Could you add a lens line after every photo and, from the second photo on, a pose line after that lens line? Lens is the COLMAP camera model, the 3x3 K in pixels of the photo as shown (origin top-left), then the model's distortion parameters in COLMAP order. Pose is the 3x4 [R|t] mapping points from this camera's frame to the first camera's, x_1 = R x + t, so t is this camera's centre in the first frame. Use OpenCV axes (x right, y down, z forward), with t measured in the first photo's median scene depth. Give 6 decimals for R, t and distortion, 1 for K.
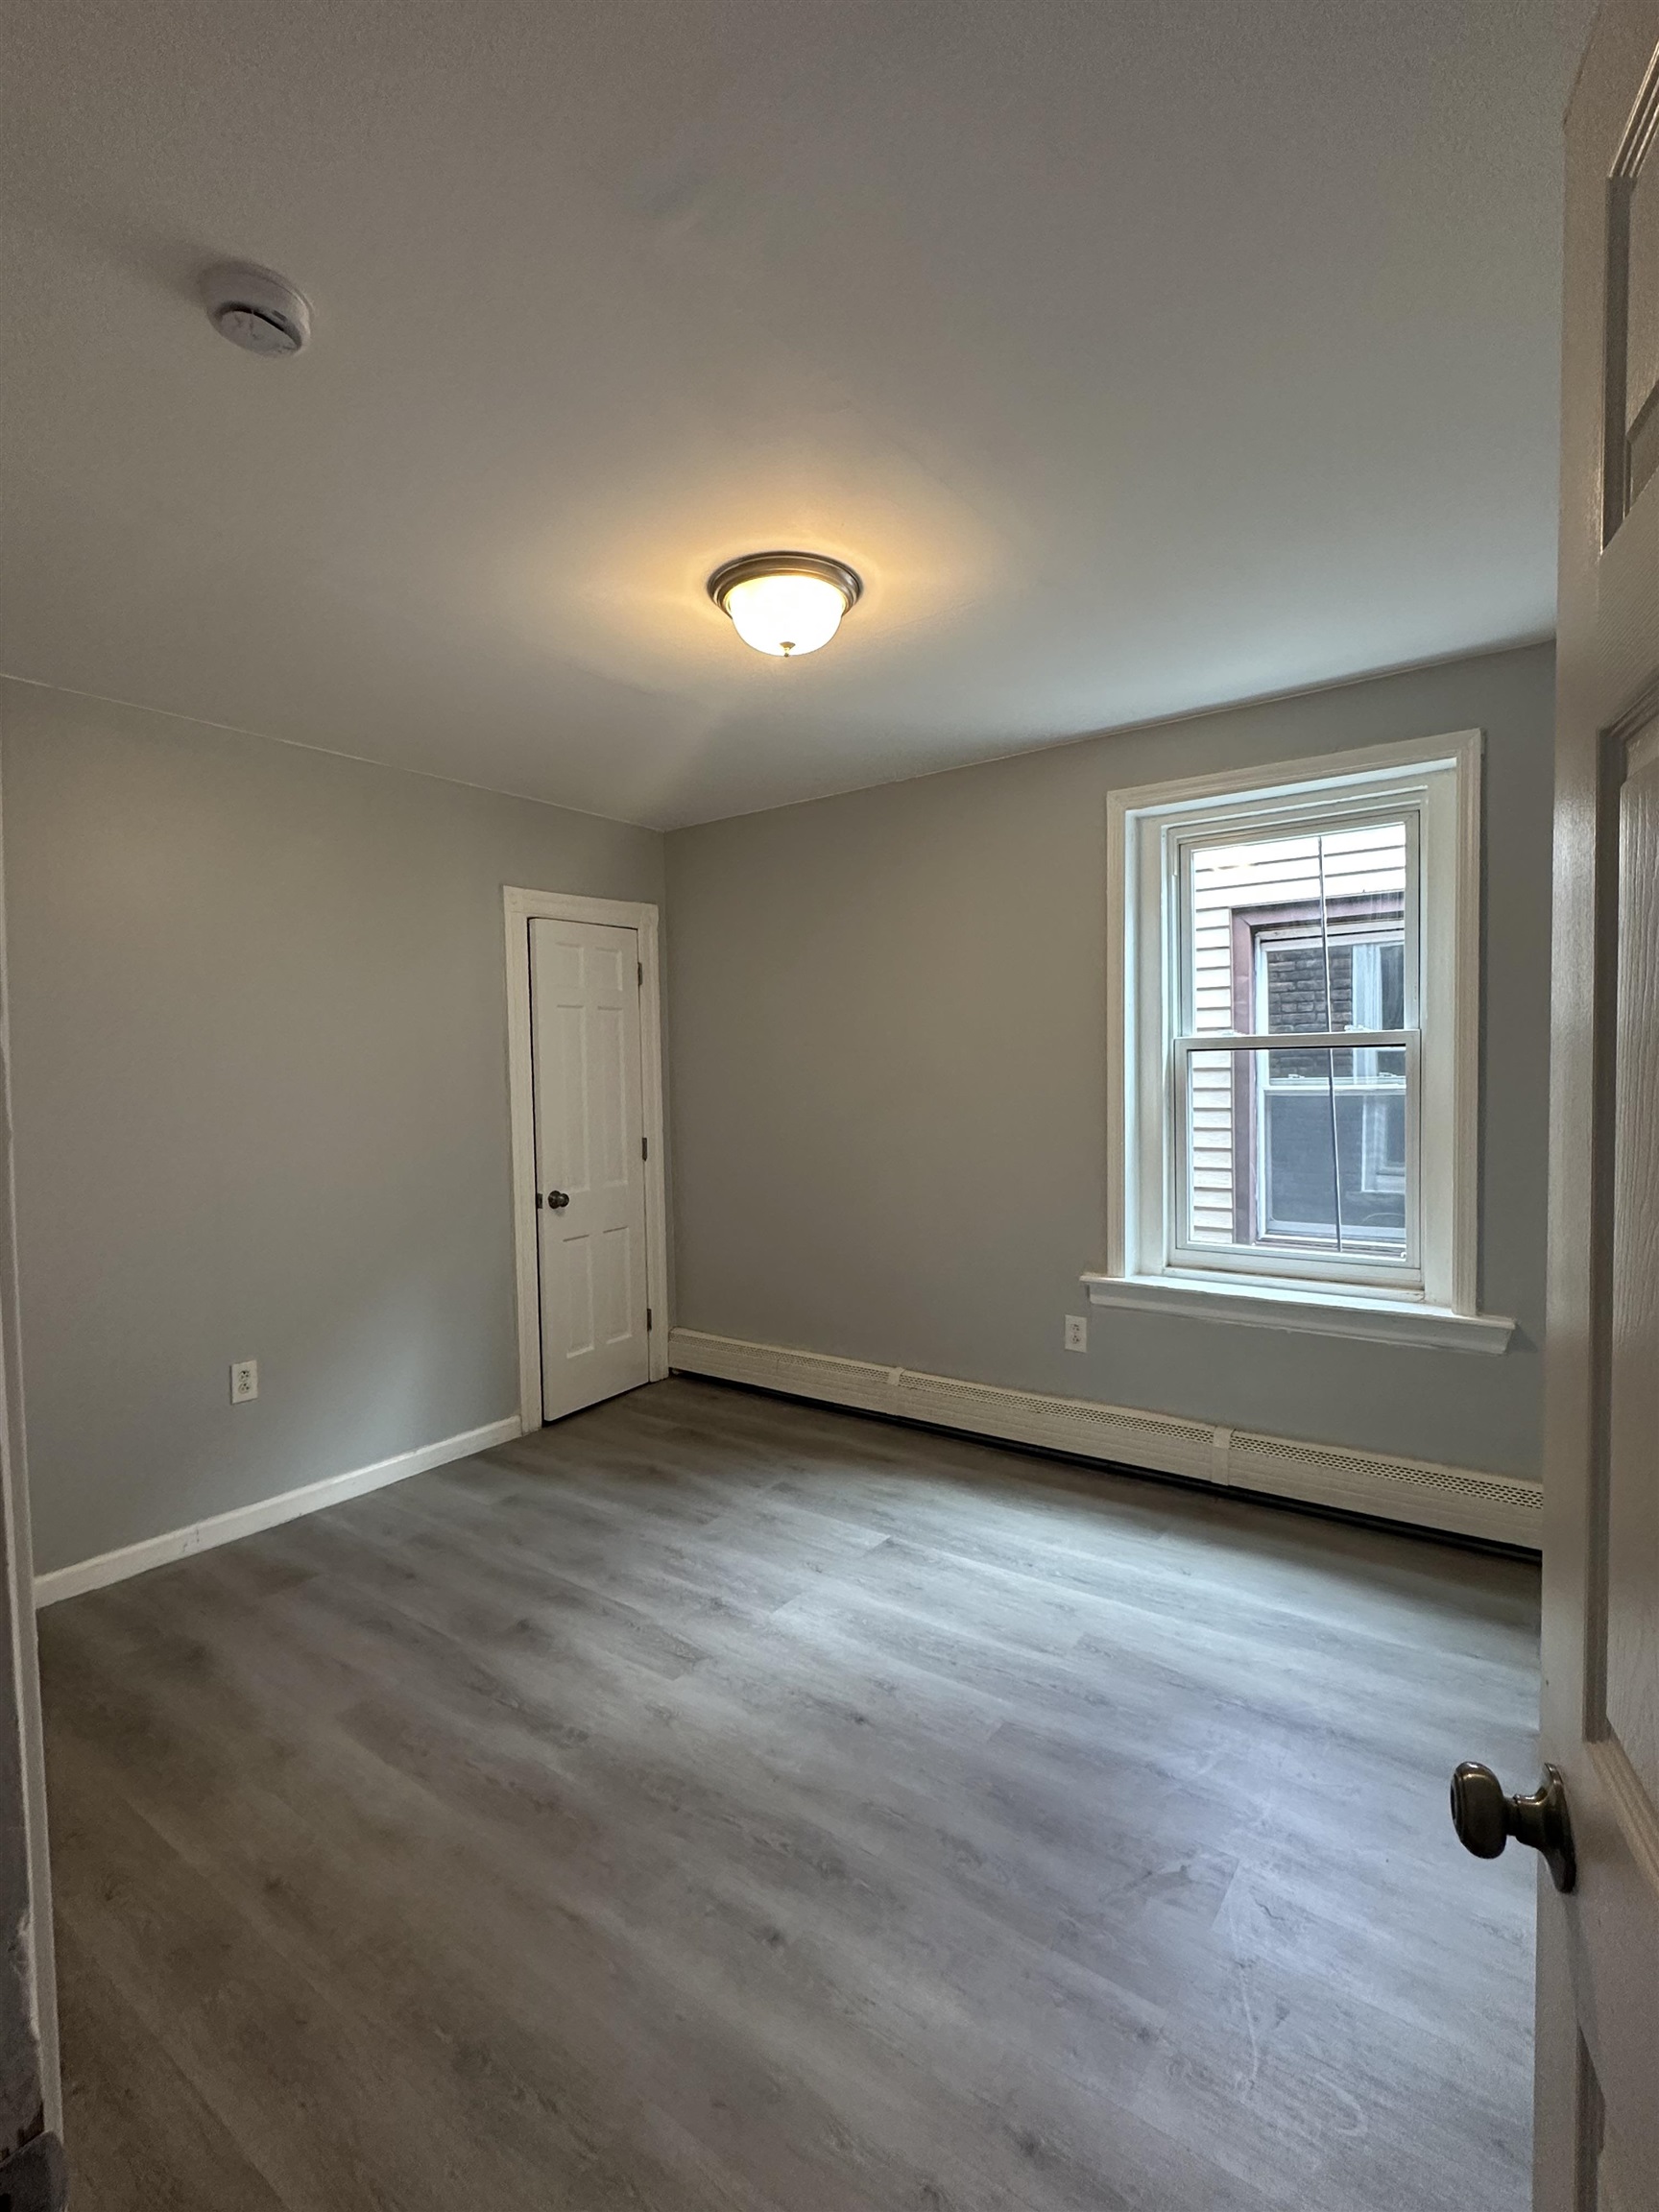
lens RADIAL K [[1035.9, 0, 825.6], [0, 1035.9, 1102.2], [0, 0, 1]] dist [-0.001415, -0.000254]
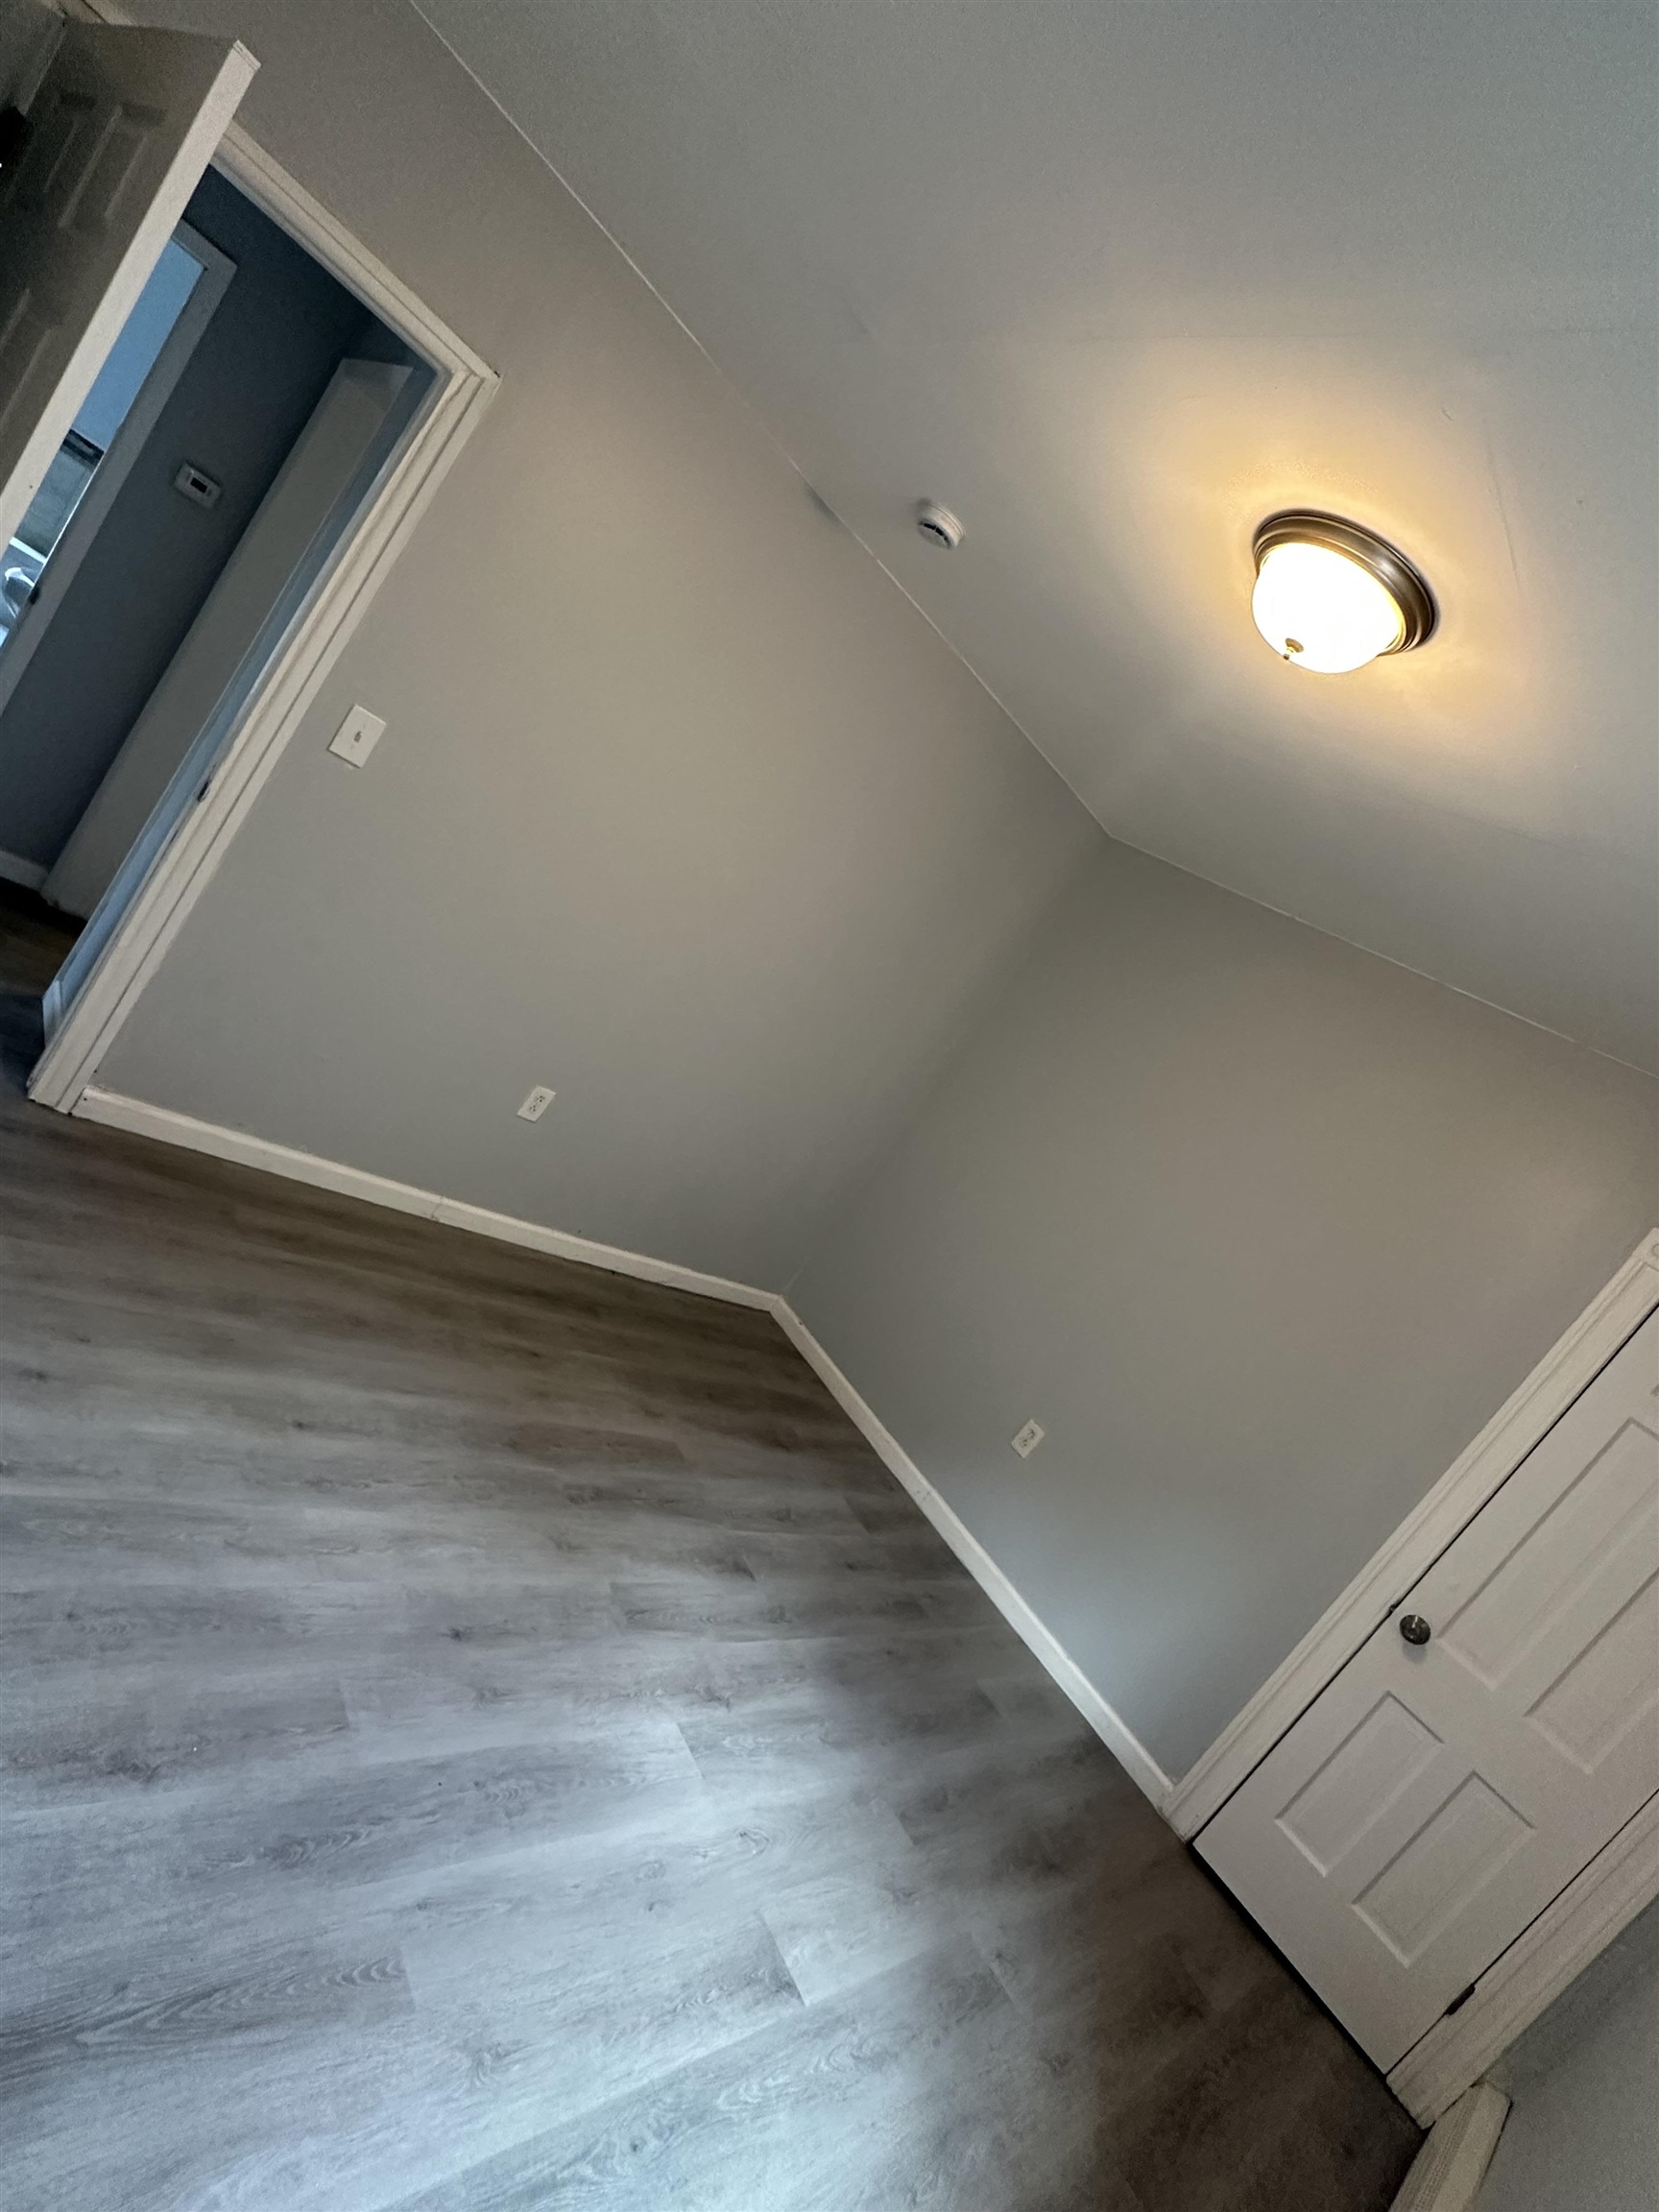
lens RADIAL K [[1035.9, 0, 825.6], [0, 1035.9, 1102.2], [0, 0, 1]] dist [-0.001415, -0.000254]
pose [[-0.190397, 0.053849, -0.980229, 0.741509], [-0.597640, 0.785789, 0.159251, -0.086997], [0.778829, 0.616146, -0.117430, 0.962132]]
